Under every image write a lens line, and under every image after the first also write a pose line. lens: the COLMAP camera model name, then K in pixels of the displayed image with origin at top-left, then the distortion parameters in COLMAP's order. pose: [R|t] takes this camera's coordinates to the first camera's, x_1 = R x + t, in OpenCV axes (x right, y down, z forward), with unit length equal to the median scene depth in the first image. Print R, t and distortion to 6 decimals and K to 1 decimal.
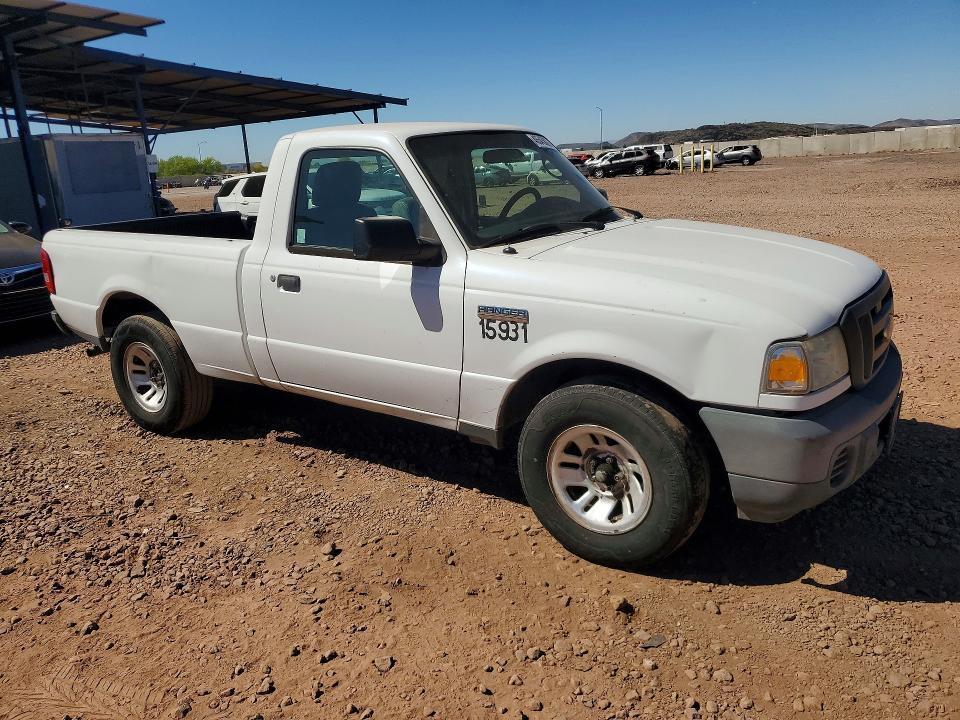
lens RADIAL K [[701.8, 0, 480.3], [0, 701.8, 357.9], [0, 0, 1]] dist [0.023523, -0.007306]
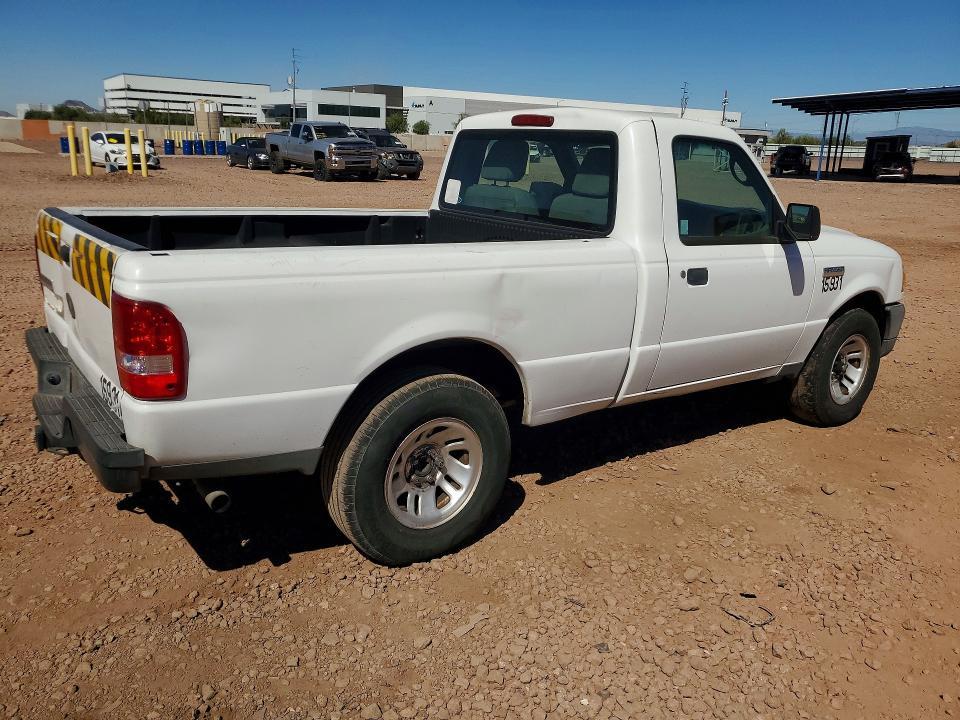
lens RADIAL K [[701.8, 0, 480.1], [0, 701.8, 365.4], [0, 0, 1]] dist [0.023523, -0.007306]
pose [[0.430943, -0.204905, 0.878807, -1.213184], [0.219815, 0.968379, 0.117998, -0.159302], [-0.875197, 0.142324, 0.462357, 0.789527]]
